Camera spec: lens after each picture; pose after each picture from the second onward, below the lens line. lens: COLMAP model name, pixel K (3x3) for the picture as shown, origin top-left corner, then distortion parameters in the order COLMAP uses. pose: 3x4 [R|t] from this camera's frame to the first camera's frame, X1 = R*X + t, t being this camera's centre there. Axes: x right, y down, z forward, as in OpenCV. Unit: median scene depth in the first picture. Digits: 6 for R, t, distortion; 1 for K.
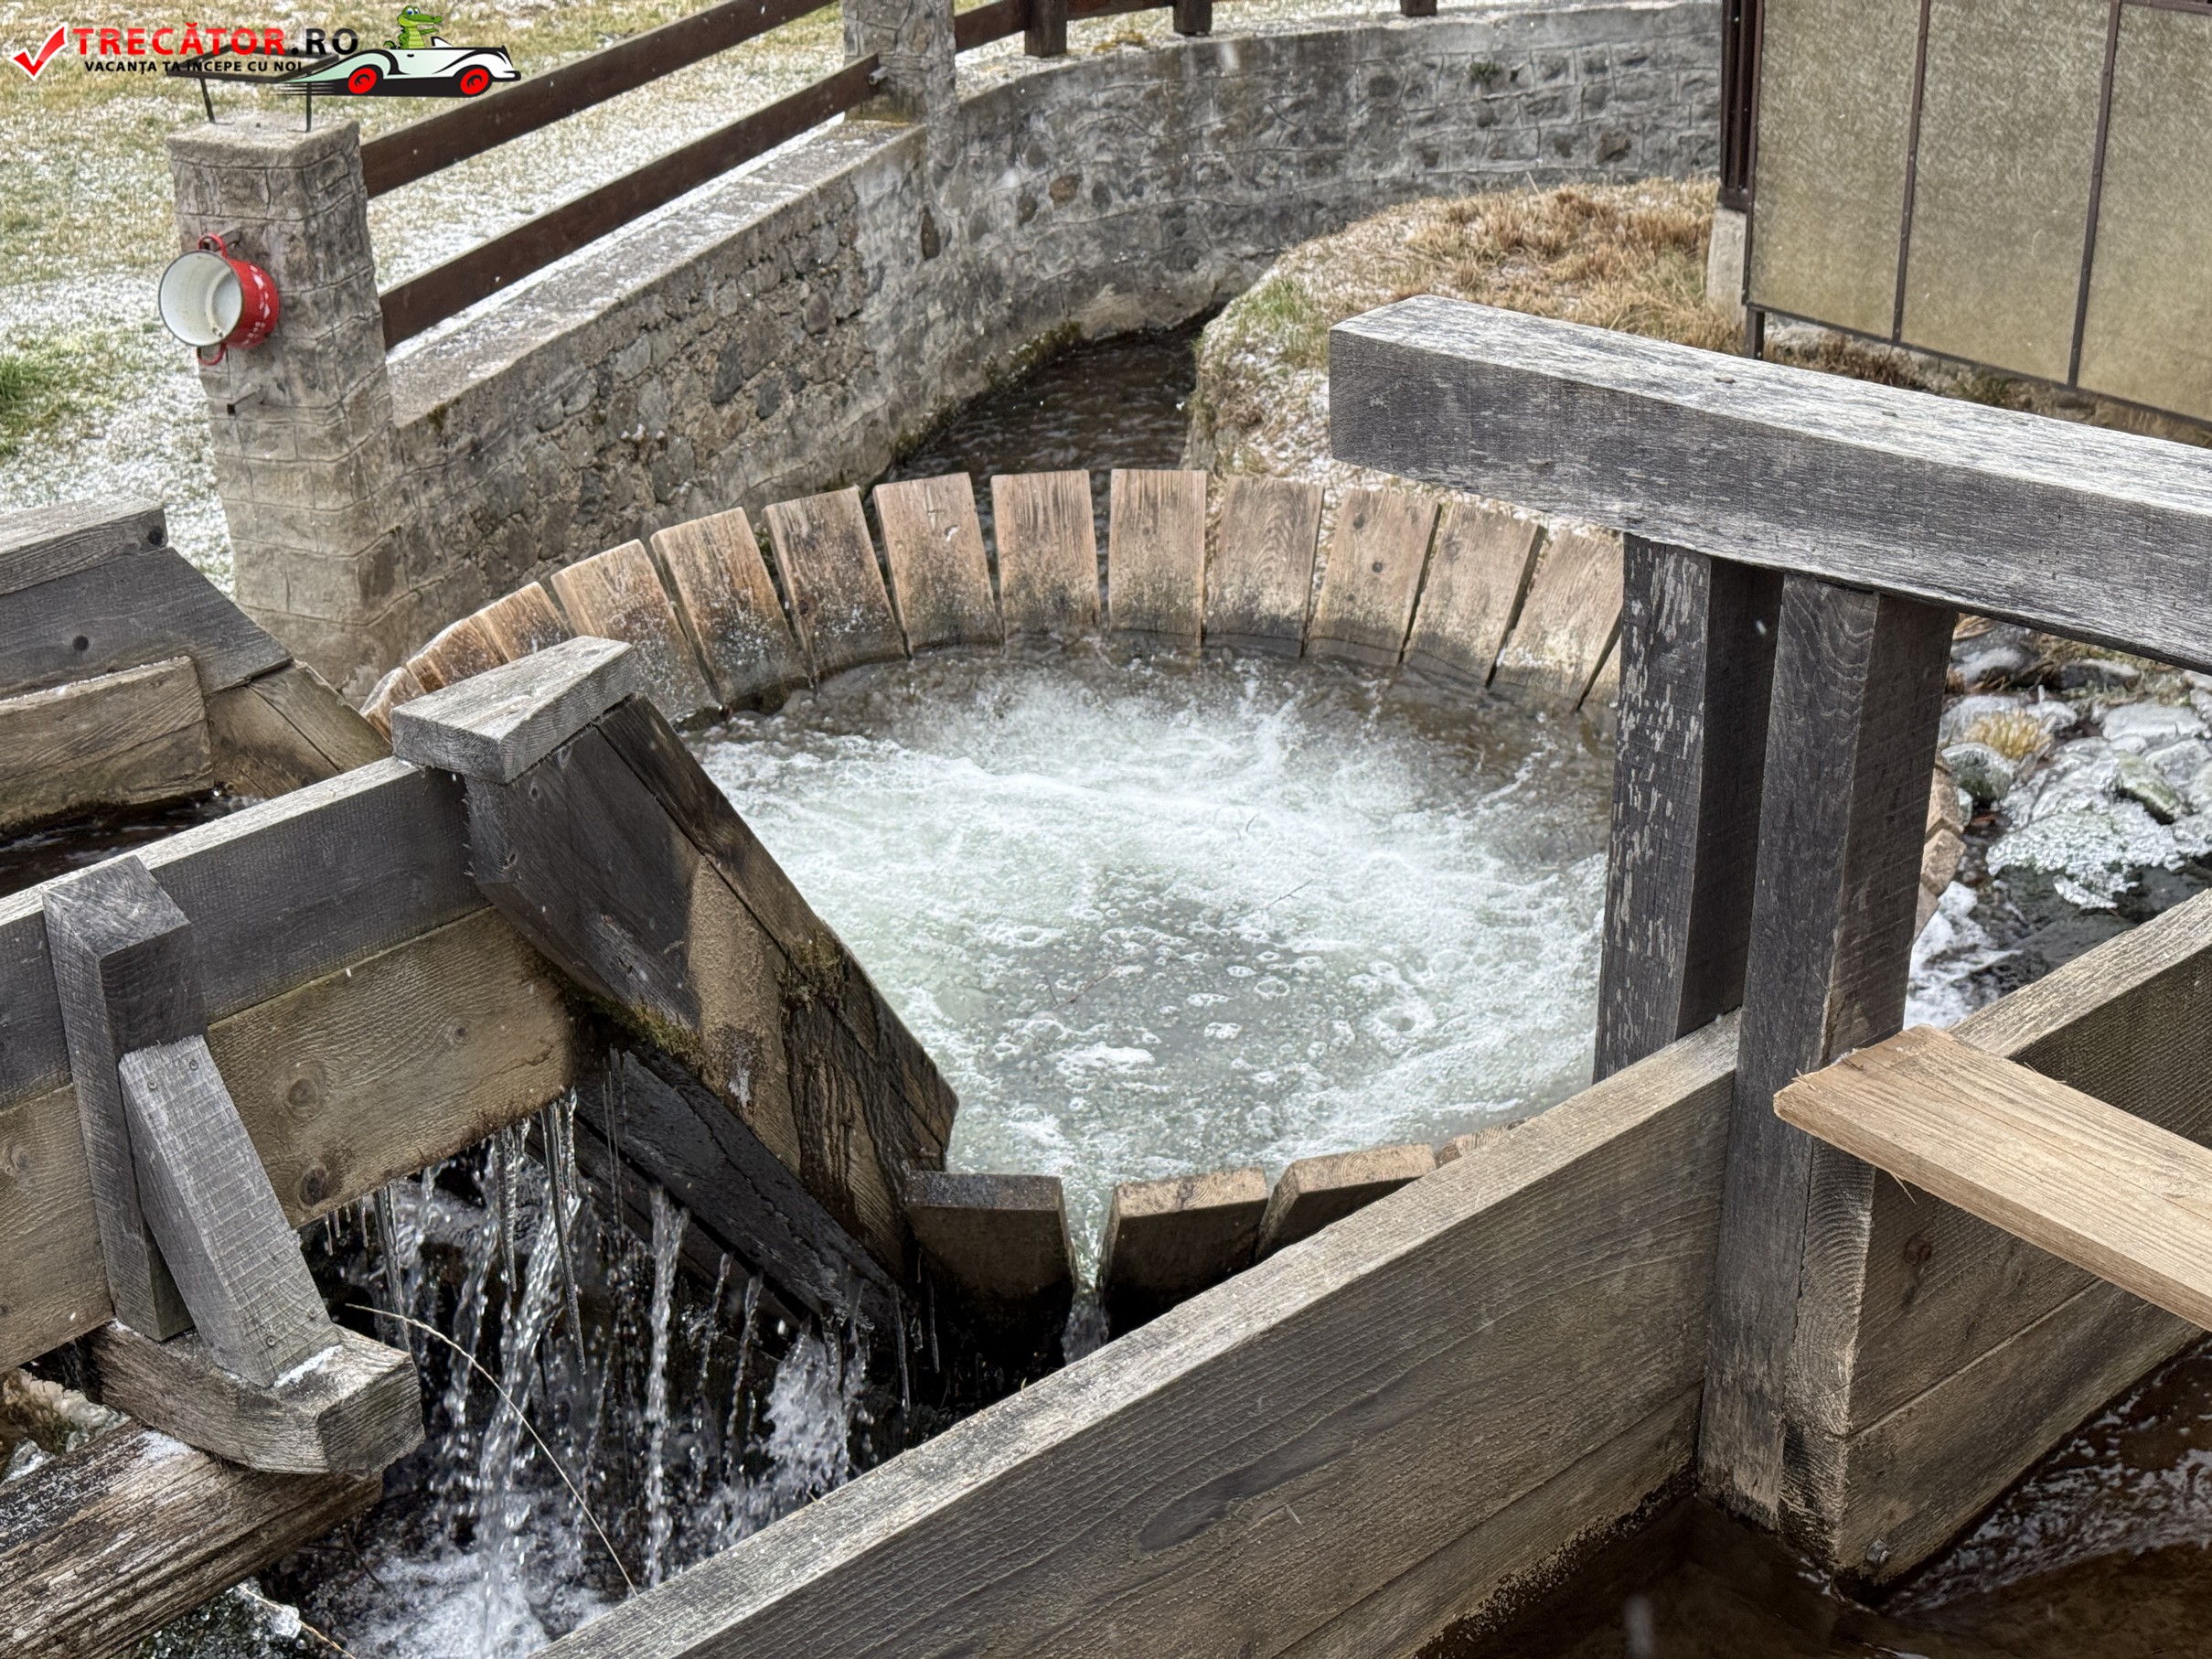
lens RADIAL K [[3098.6, 0, 1105.8], [0, 3098.6, 838.7], [0, 0, 1]] dist [0.126171, 0.000000]
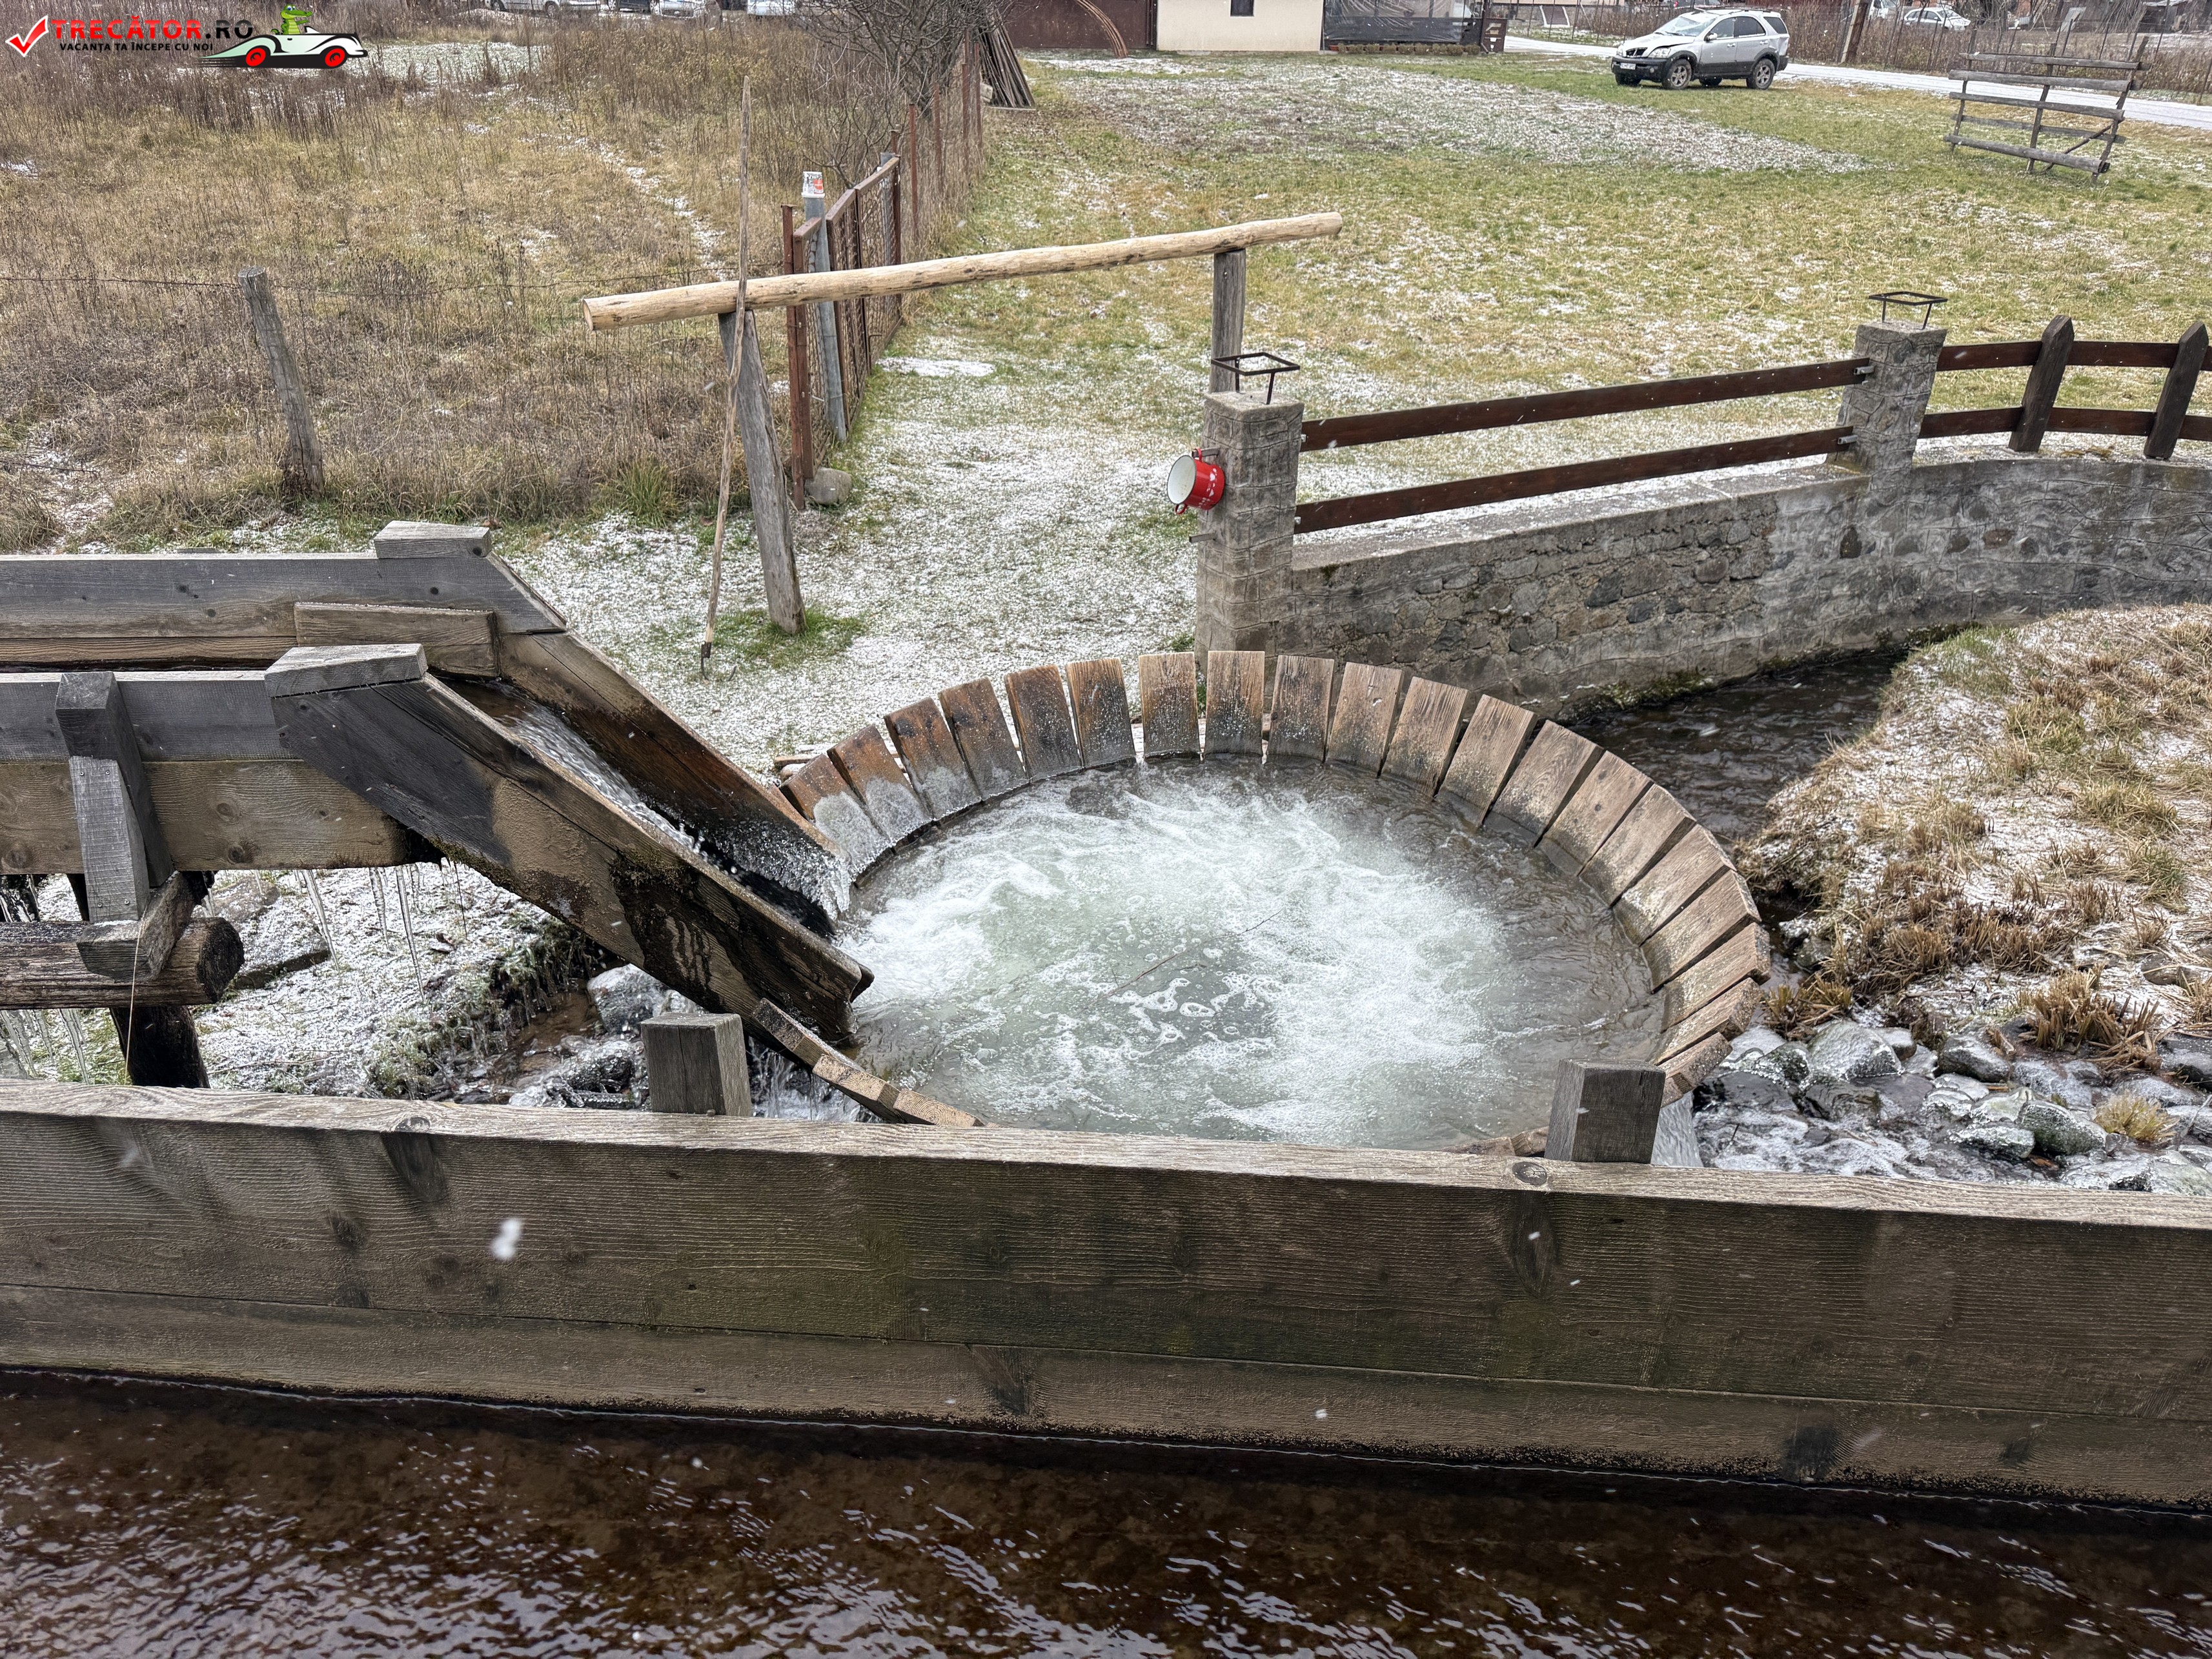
lens RADIAL K [[1566.5, 0, 1095.3], [0, 1566.5, 824.0], [0, 0, 1]] dist [0.053153, -0.063337]
pose [[0.698908, 0.347597, -0.625063, 0.442148], [-0.314767, 0.934257, 0.167586, -0.146815], [0.642223, 0.079622, 0.762372, 0.304265]]
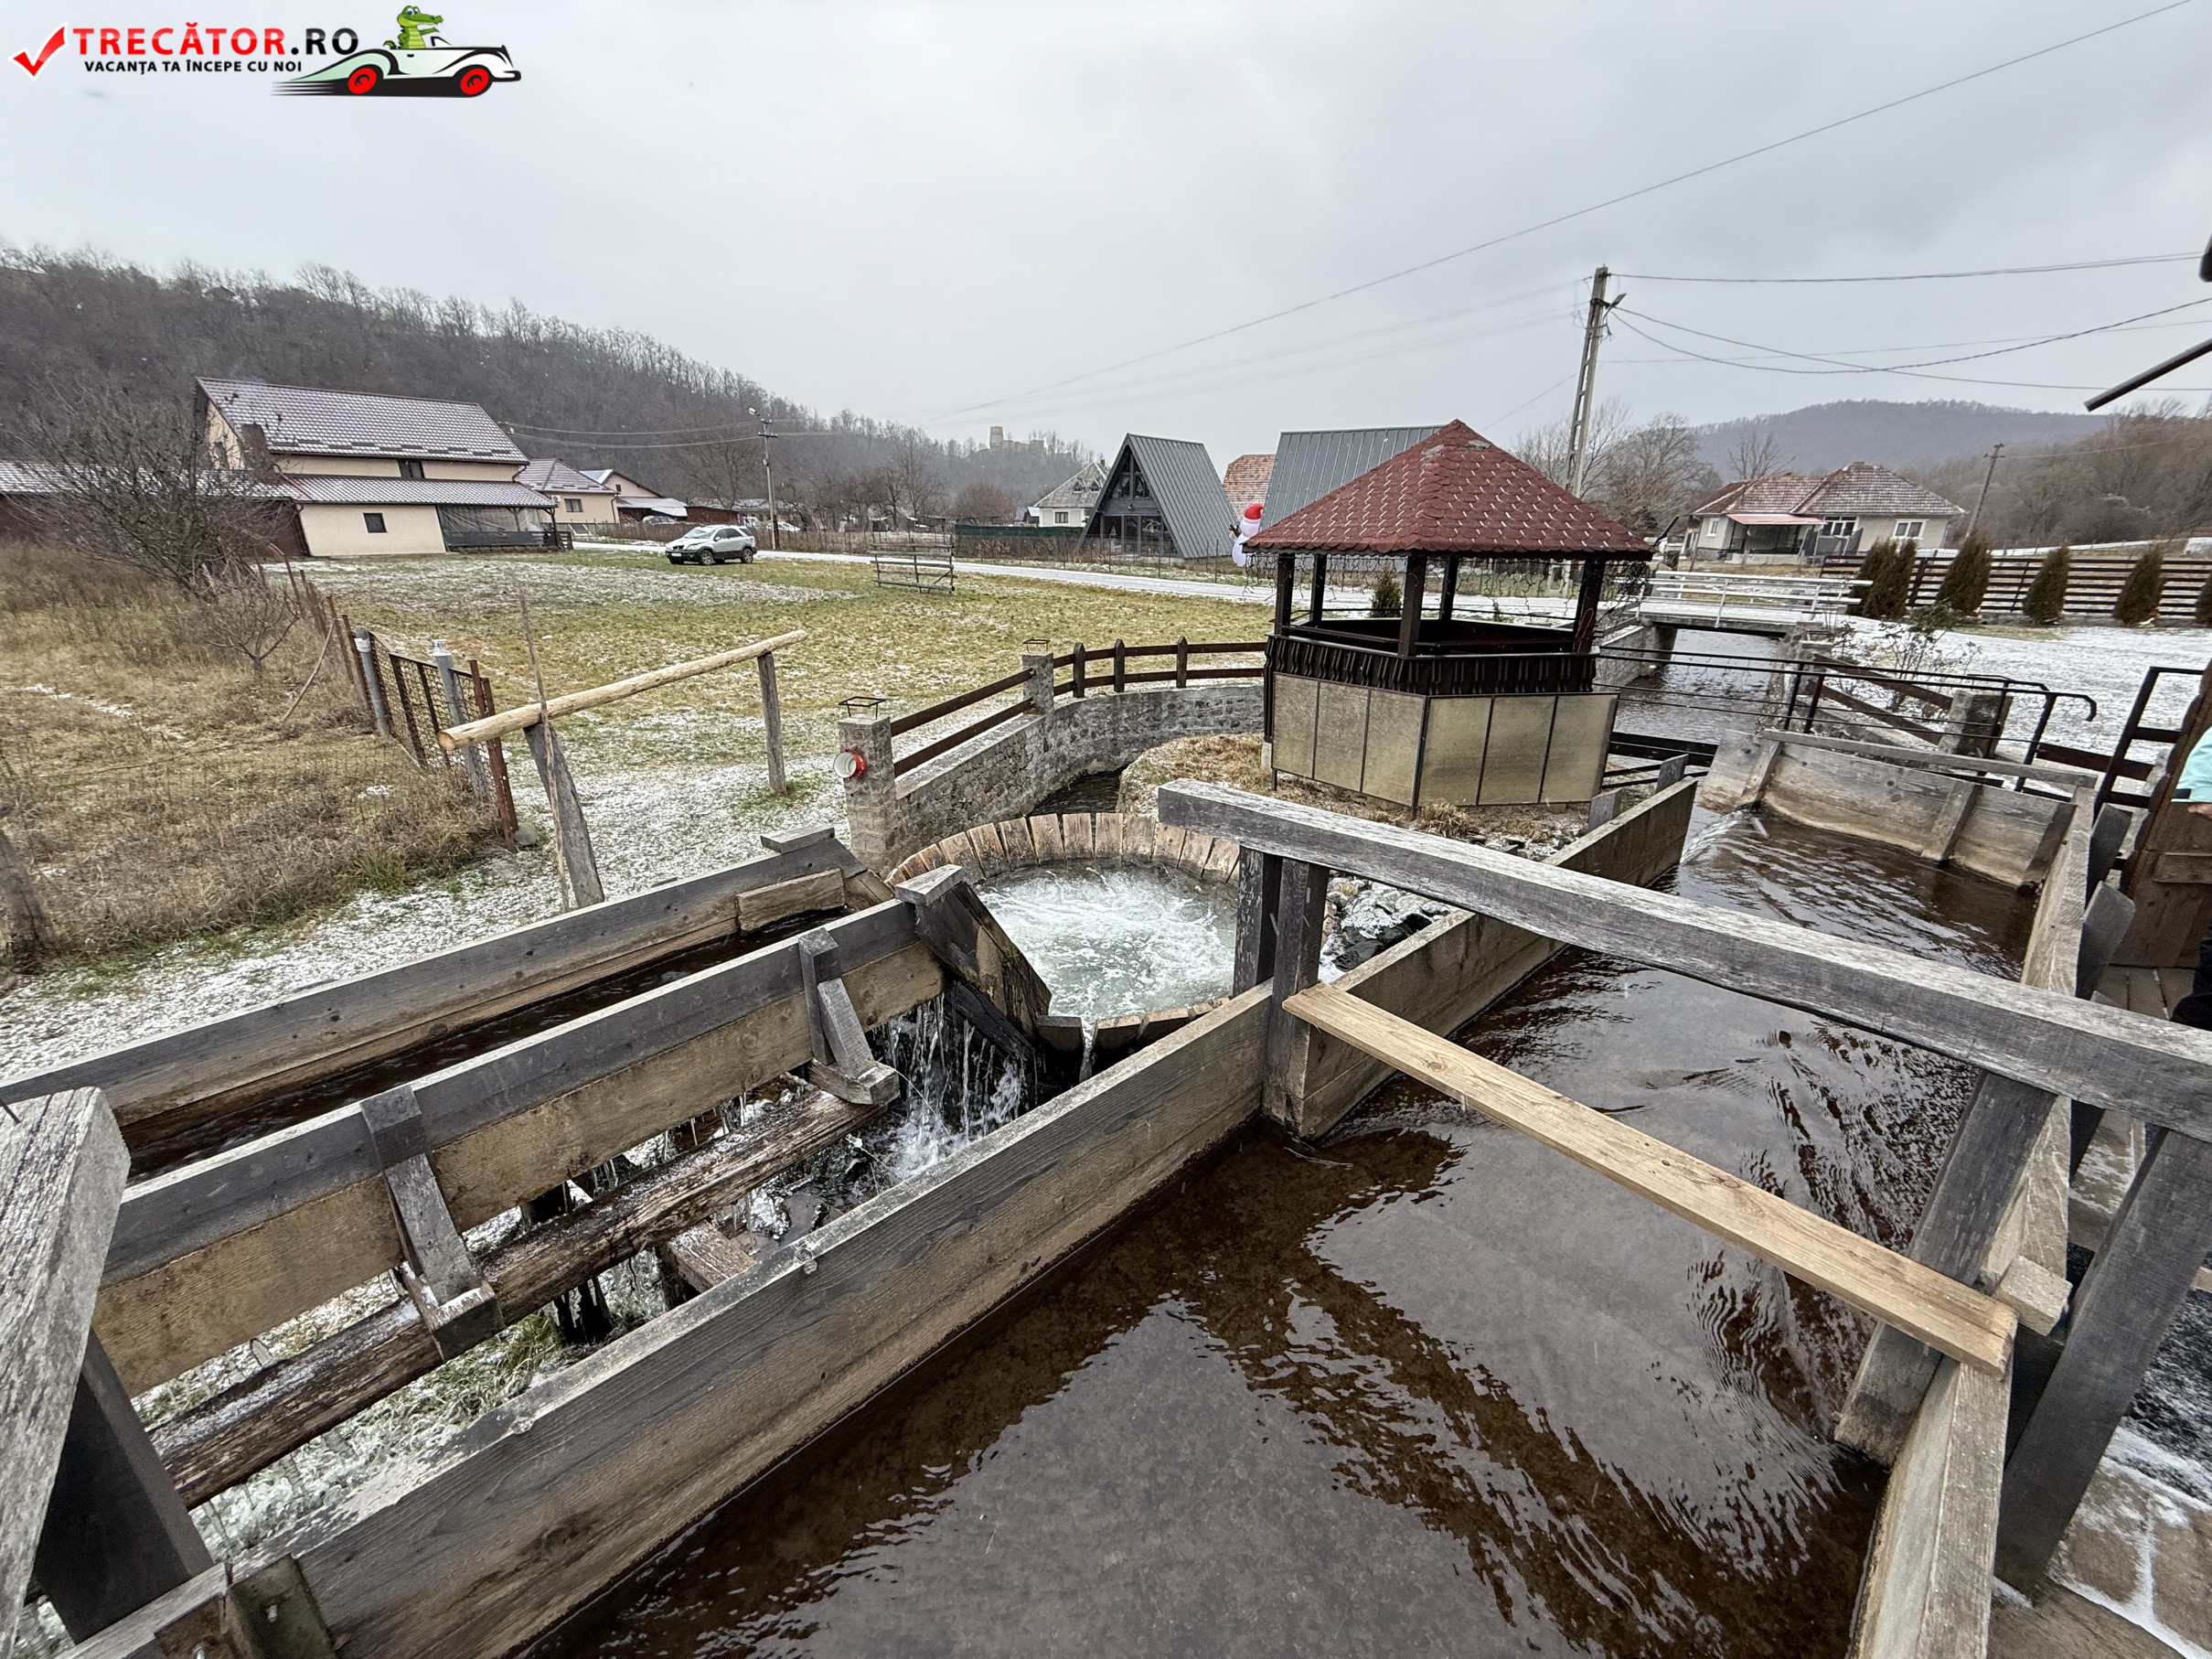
lens RADIAL K [[879.9, 0, 1103.3], [0, 879.9, 827.4], [0, 0, 1]] dist [0.001499, -0.000220]
pose [[0.999915, 0.007311, 0.010766, -0.001117], [-0.006254, 0.995447, -0.095115, -0.006907], [-0.011413, 0.095039, 0.995408, -0.006671]]
